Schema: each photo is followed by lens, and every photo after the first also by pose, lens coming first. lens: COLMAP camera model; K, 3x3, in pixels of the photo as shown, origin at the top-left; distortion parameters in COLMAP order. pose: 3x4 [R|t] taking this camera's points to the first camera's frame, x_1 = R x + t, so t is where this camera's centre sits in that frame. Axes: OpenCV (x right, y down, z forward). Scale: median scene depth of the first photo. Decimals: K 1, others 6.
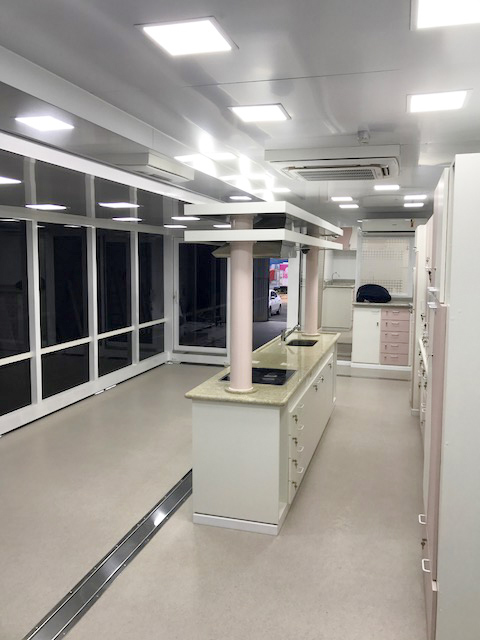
lens RADIAL K [[529.5, 0, 242.9], [0, 529.5, 314.4], [0, 0, 1]] dist [0.037995, -0.010521]
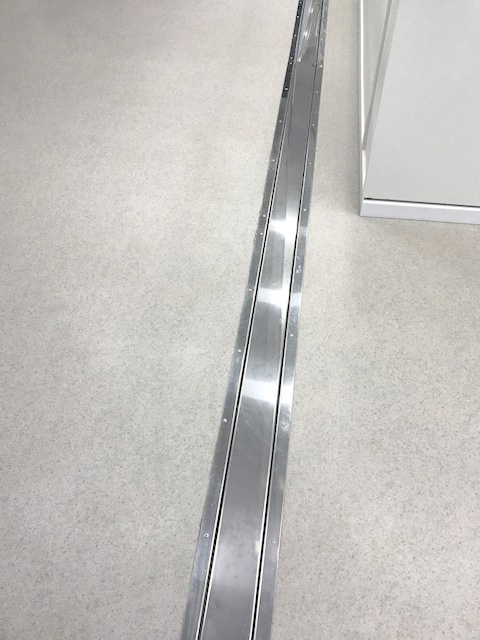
lens RADIAL K [[529.5, 0, 242.9], [0, 529.5, 314.4], [0, 0, 1]] dist [0.037995, -0.010521]
pose [[0.989311, -0.119377, 0.083747, -0.149893], [0.028974, 0.723776, 0.689426, 0.054389], [-0.142916, -0.679630, 0.719498, 0.325139]]
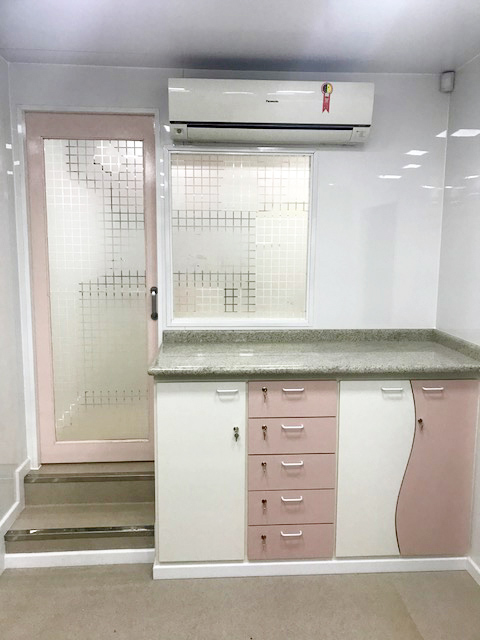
lens RADIAL K [[529.5, 0, 242.9], [0, 529.5, 314.4], [0, 0, 1]] dist [0.037995, -0.010521]
pose [[0.941347, -0.045859, 0.334309, 0.220476], [0.034513, 0.998611, 0.039803, -0.081858], [-0.335670, -0.025930, 0.941623, 0.985803]]
